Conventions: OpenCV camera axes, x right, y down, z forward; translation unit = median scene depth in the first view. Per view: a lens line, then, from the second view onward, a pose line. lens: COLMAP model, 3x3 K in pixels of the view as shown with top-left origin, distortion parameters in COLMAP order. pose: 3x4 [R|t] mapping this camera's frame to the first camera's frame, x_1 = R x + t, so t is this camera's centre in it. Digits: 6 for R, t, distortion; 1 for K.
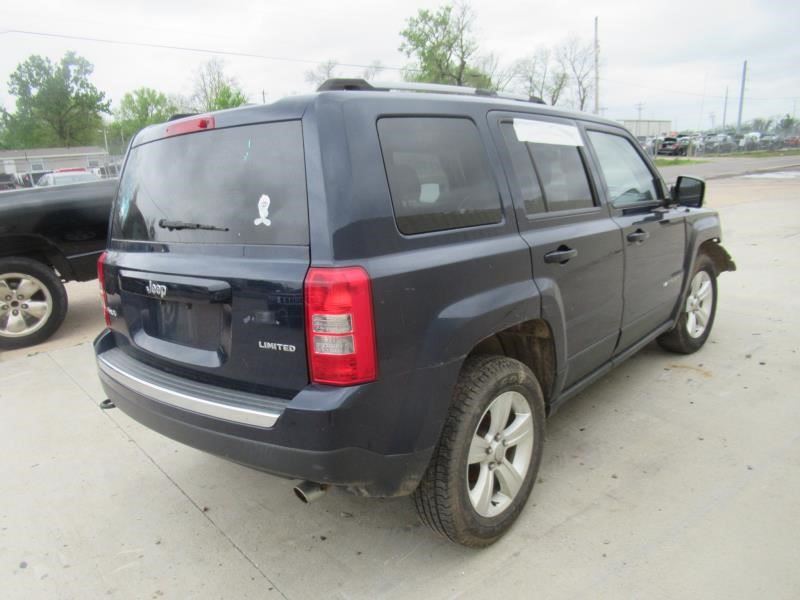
lens RADIAL K [[620.1, 0, 400.0], [0, 620.1, 300.0], [0, 0, 1]] dist [-0.042217, -0.000484]
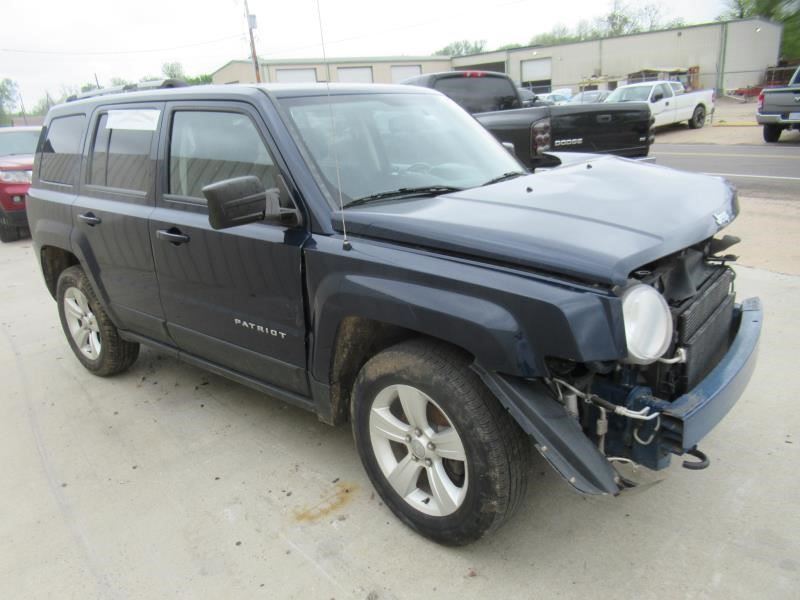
lens RADIAL K [[610.8, 0, 400.0], [0, 610.8, 300.0], [0, 0, 1]] dist [0.004447, -0.001781]
pose [[-0.005242, 0.332974, -0.942921, 1.546563], [-0.158965, 0.930666, 0.329530, -0.446396], [0.987270, 0.151619, 0.048053, 1.610726]]
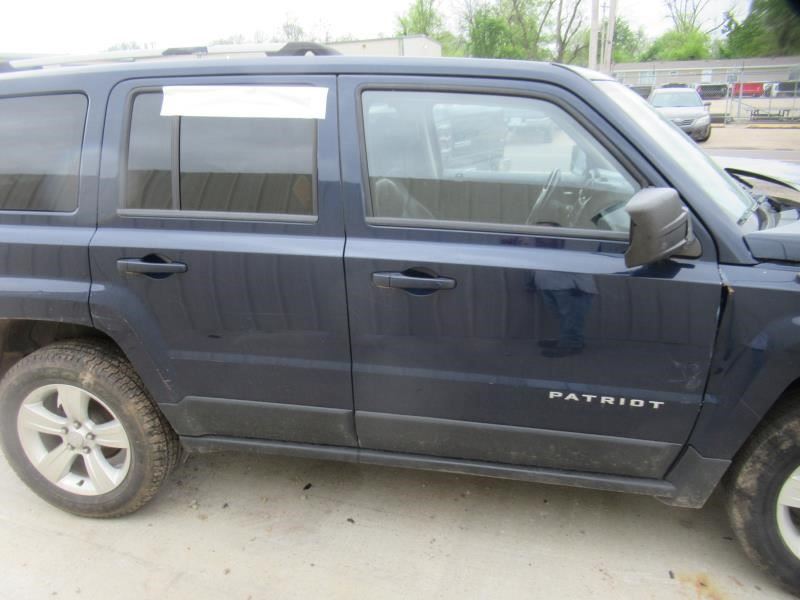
lens RADIAL K [[610.8, 0, 400.0], [0, 610.8, 300.0], [0, 0, 1]] dist [0.004447, -0.001781]
pose [[0.454819, 0.298648, -0.839017, 1.071264], [-0.179210, 0.953517, 0.242257, -0.276265], [0.872367, 0.040177, 0.487198, 0.887386]]
